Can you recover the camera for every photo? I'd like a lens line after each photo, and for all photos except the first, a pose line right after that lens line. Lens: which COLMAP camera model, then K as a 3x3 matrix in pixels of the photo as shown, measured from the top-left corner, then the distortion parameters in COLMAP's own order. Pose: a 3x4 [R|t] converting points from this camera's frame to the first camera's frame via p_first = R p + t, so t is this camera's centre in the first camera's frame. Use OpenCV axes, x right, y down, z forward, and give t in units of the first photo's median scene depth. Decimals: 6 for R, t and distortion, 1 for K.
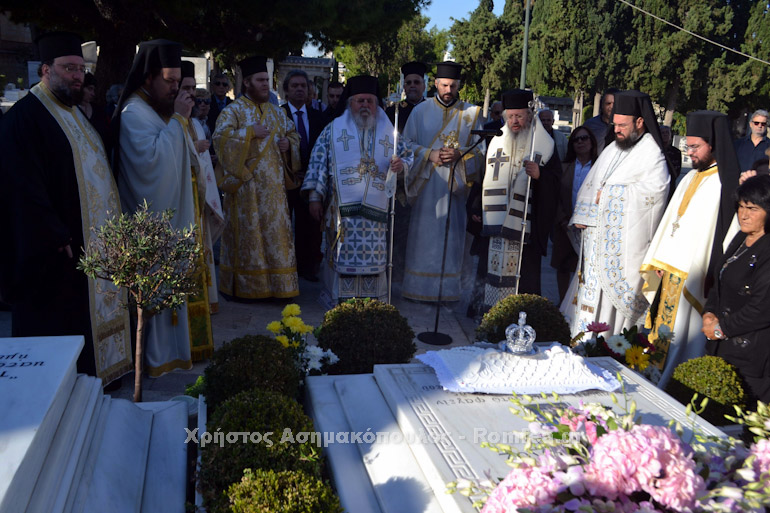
lens RADIAL K [[748.2, 0, 385.0], [0, 748.2, 256.5], [0, 0, 1]] dist [-0.050507, 0.028816]
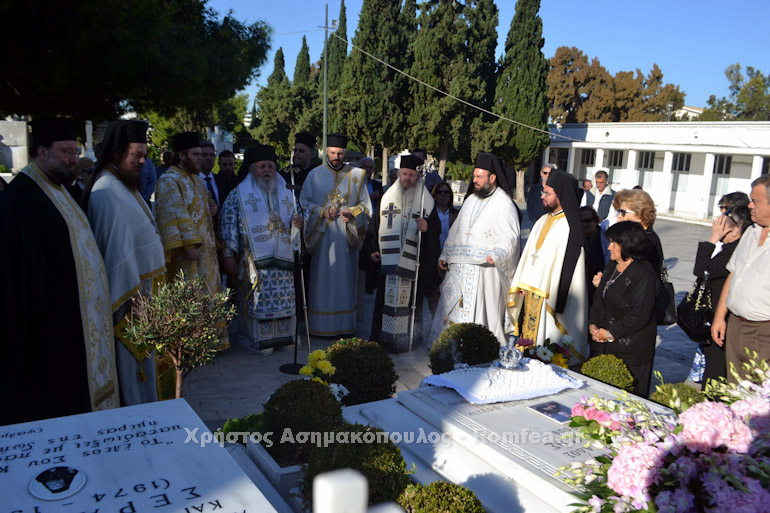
lens RADIAL K [[661.6, 0, 385.0], [0, 661.6, 256.5], [0, 0, 1]] dist [-0.000587, 0.002736]
pose [[0.948433, -0.068116, 0.309573, -0.175685], [0.082984, 0.995933, -0.035100, -0.019966], [-0.305923, 0.058979, 0.950228, -0.020655]]
